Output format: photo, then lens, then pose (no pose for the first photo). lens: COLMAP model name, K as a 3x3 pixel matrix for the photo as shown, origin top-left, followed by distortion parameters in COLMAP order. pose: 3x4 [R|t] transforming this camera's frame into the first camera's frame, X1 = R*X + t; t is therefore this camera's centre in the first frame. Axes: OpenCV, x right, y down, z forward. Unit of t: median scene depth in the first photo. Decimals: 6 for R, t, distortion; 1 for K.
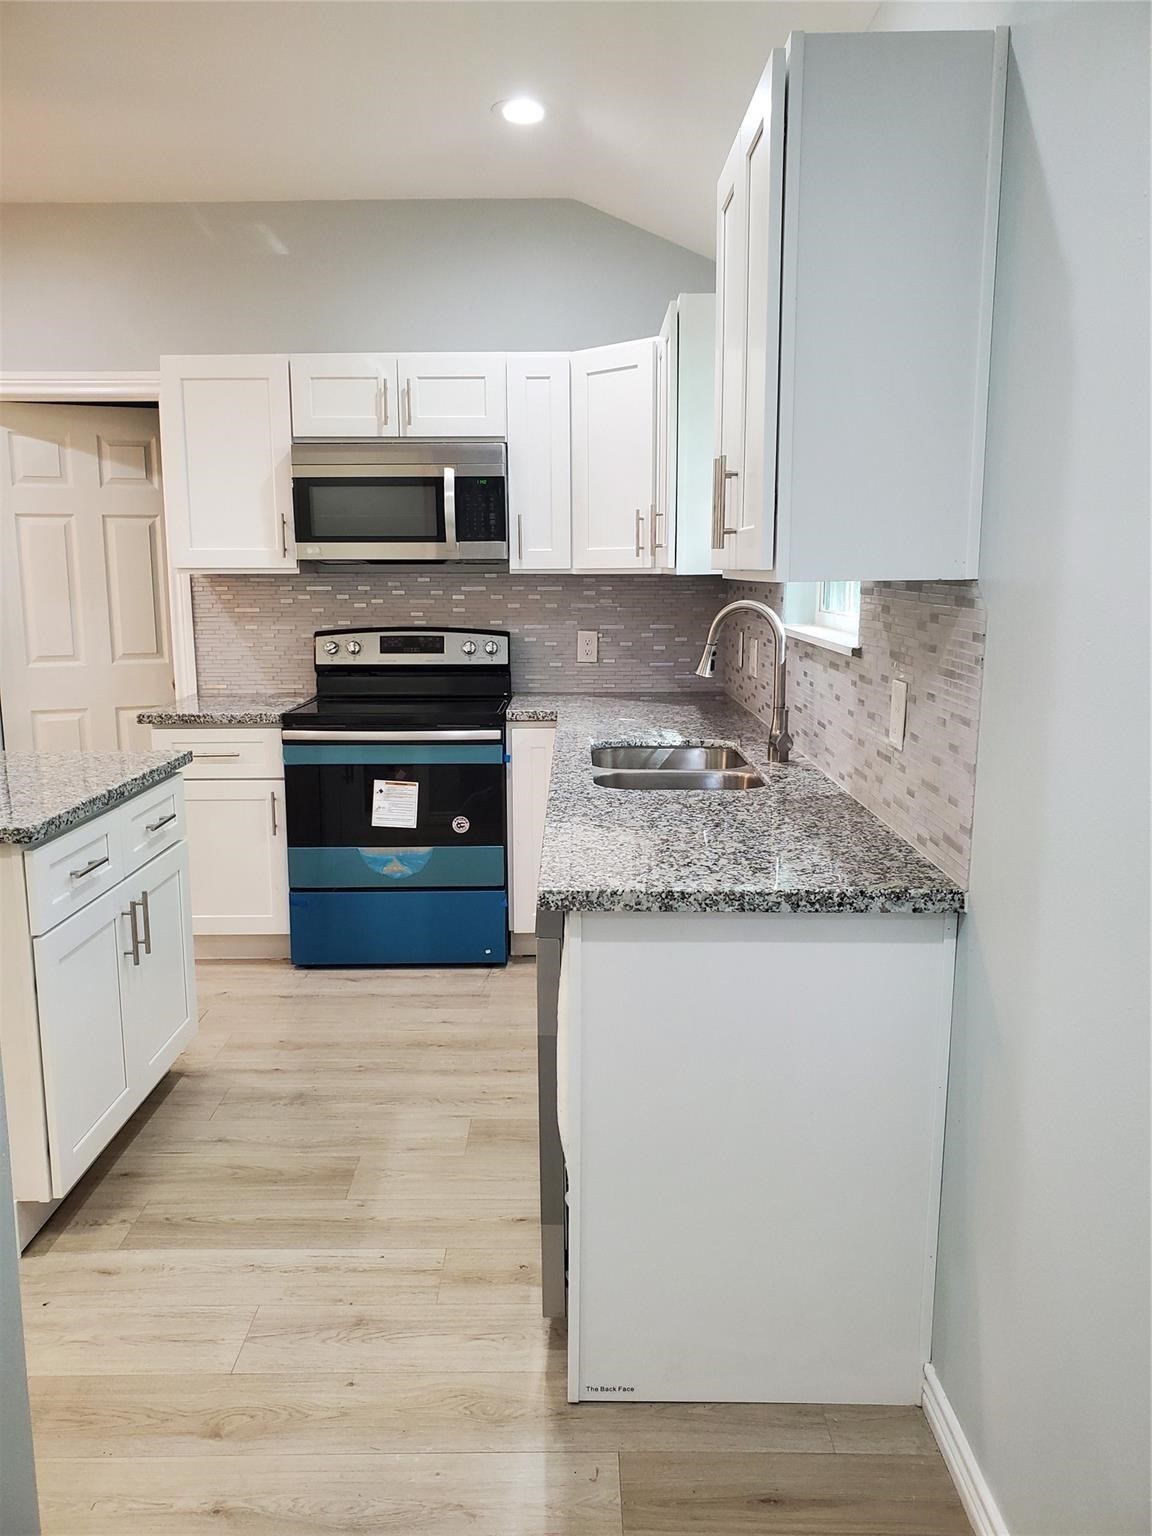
lens RADIAL K [[1187.8, 0, 575.2], [0, 1187.8, 773.7], [0, 0, 1]] dist [0.024078, -0.020296]
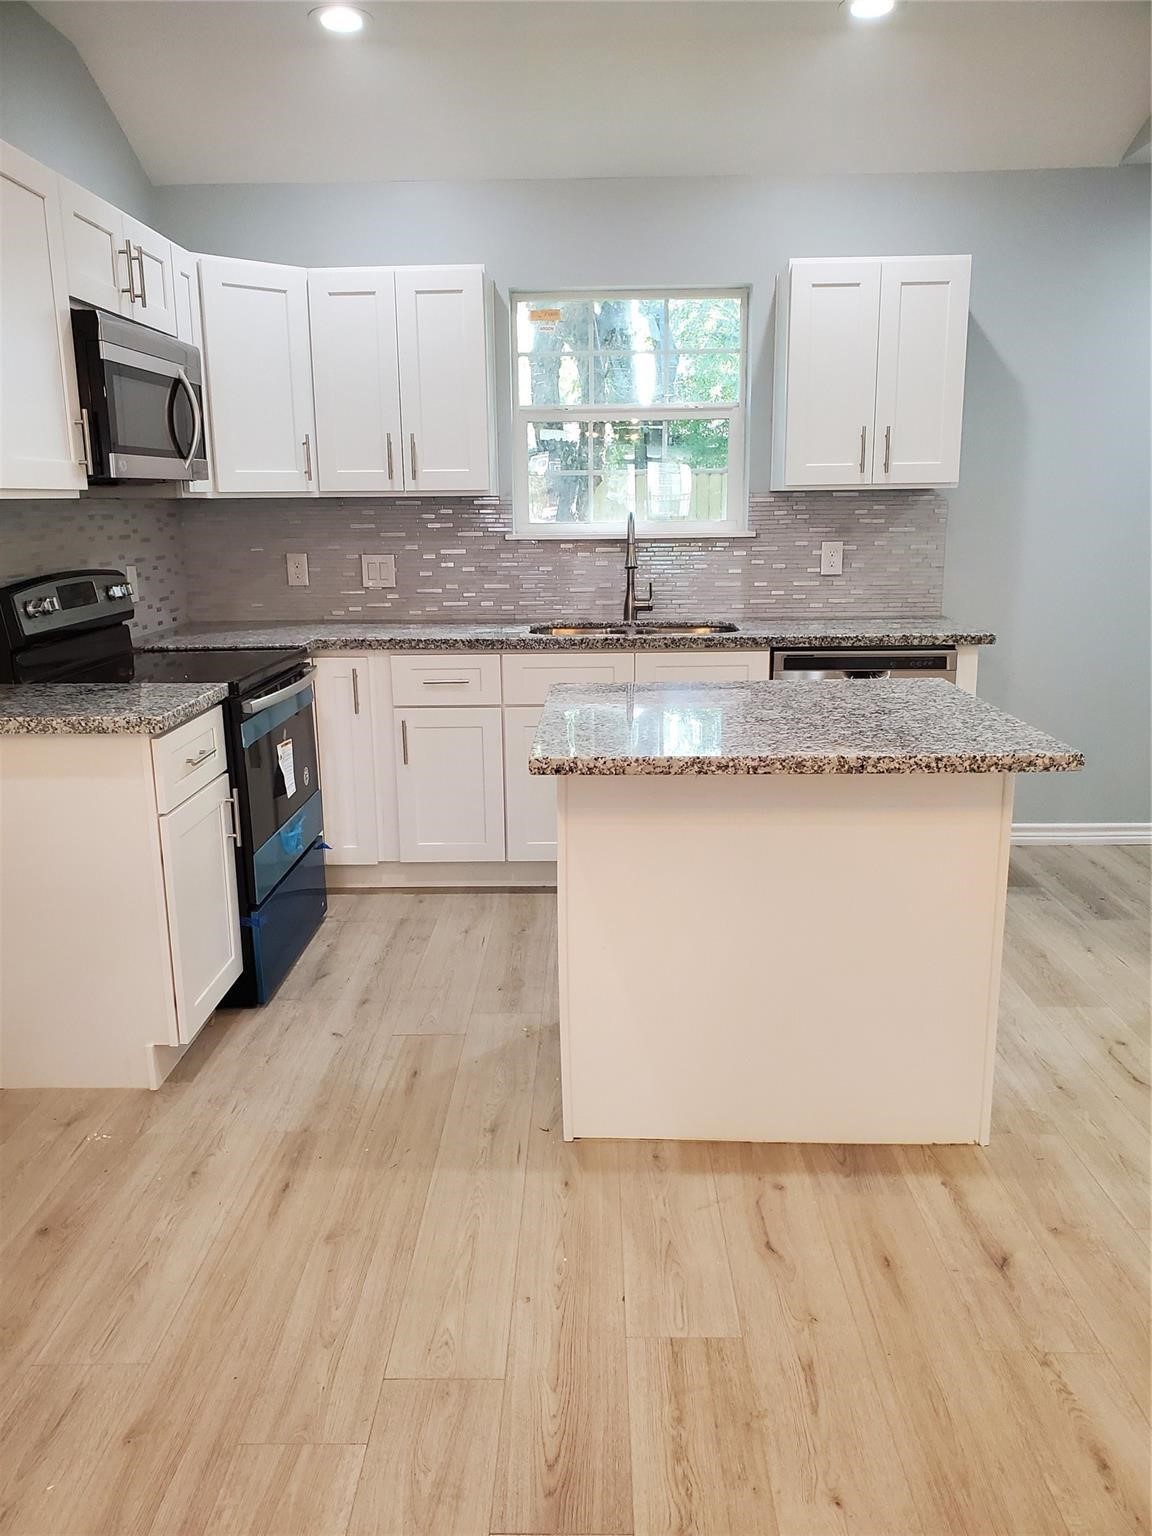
lens RADIAL K [[1187.8, 0, 564.2], [0, 1187.8, 772.9], [0, 0, 1]] dist [0.024078, -0.020296]
pose [[0.031001, -0.214754, 0.976176, -1.399958], [0.191842, 0.959766, 0.205052, -0.152412], [-0.980936, 0.180914, 0.070953, 1.062447]]
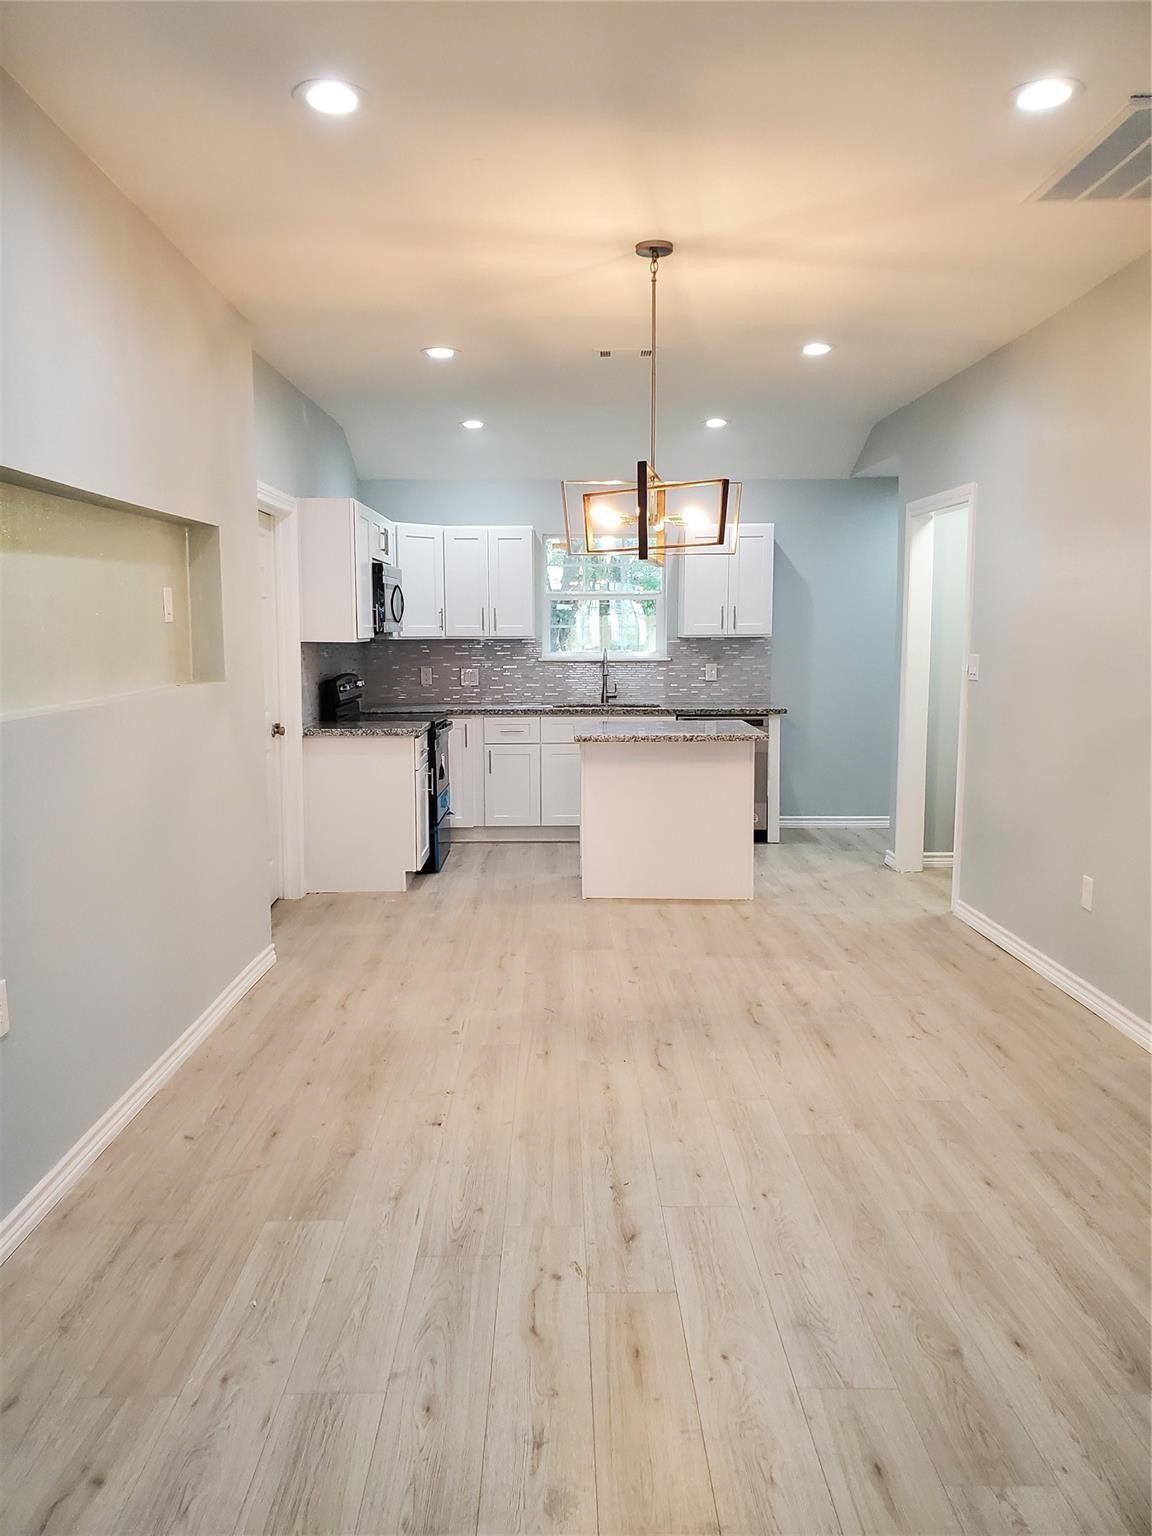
lens RADIAL K [[1187.8, 0, 566.1], [0, 1187.8, 770.8], [0, 0, 1]] dist [0.024078, -0.020296]
pose [[-0.002264, -0.110959, 0.993822, -2.741921], [0.183085, 0.976980, 0.109495, -0.183958], [-0.983094, 0.182202, 0.018103, 1.122333]]
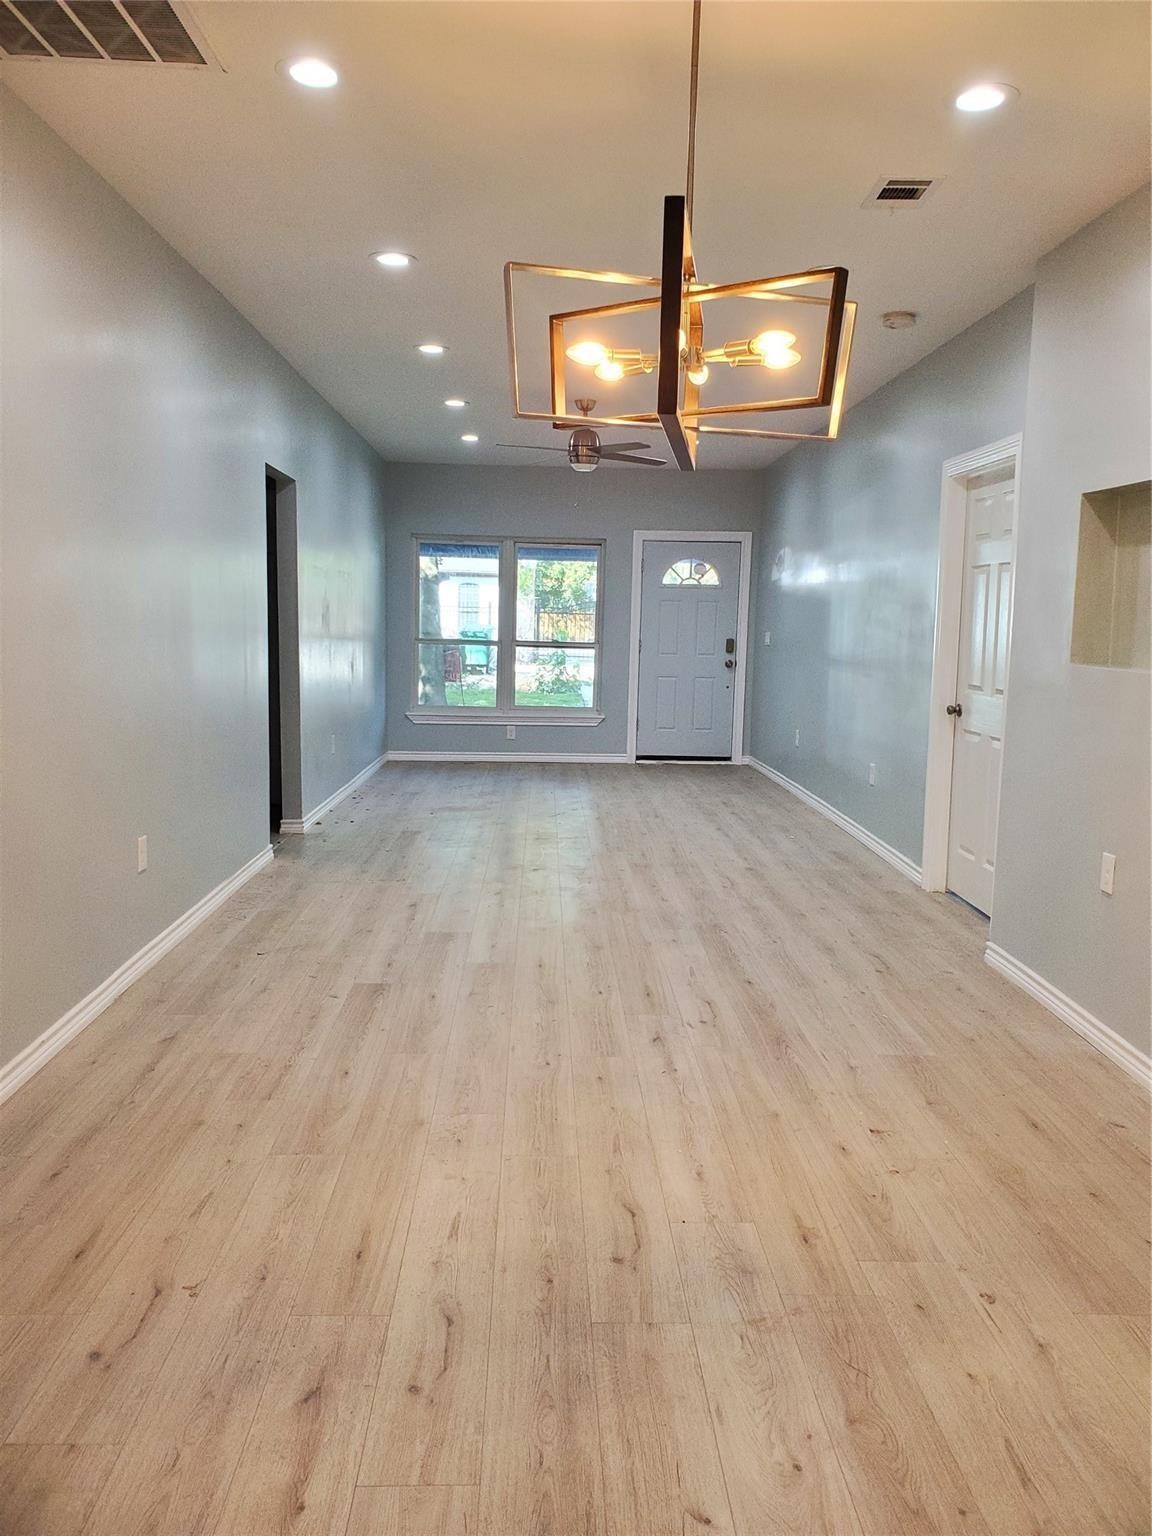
lens RADIAL K [[1187.8, 0, 589.2], [0, 1187.8, 767.5], [0, 0, 1]] dist [0.024078, -0.020296]
pose [[0.036156, 0.139866, -0.989510, -0.553710], [-0.204742, 0.970191, 0.129654, -0.146482], [0.978148, 0.197907, 0.063715, 0.939993]]
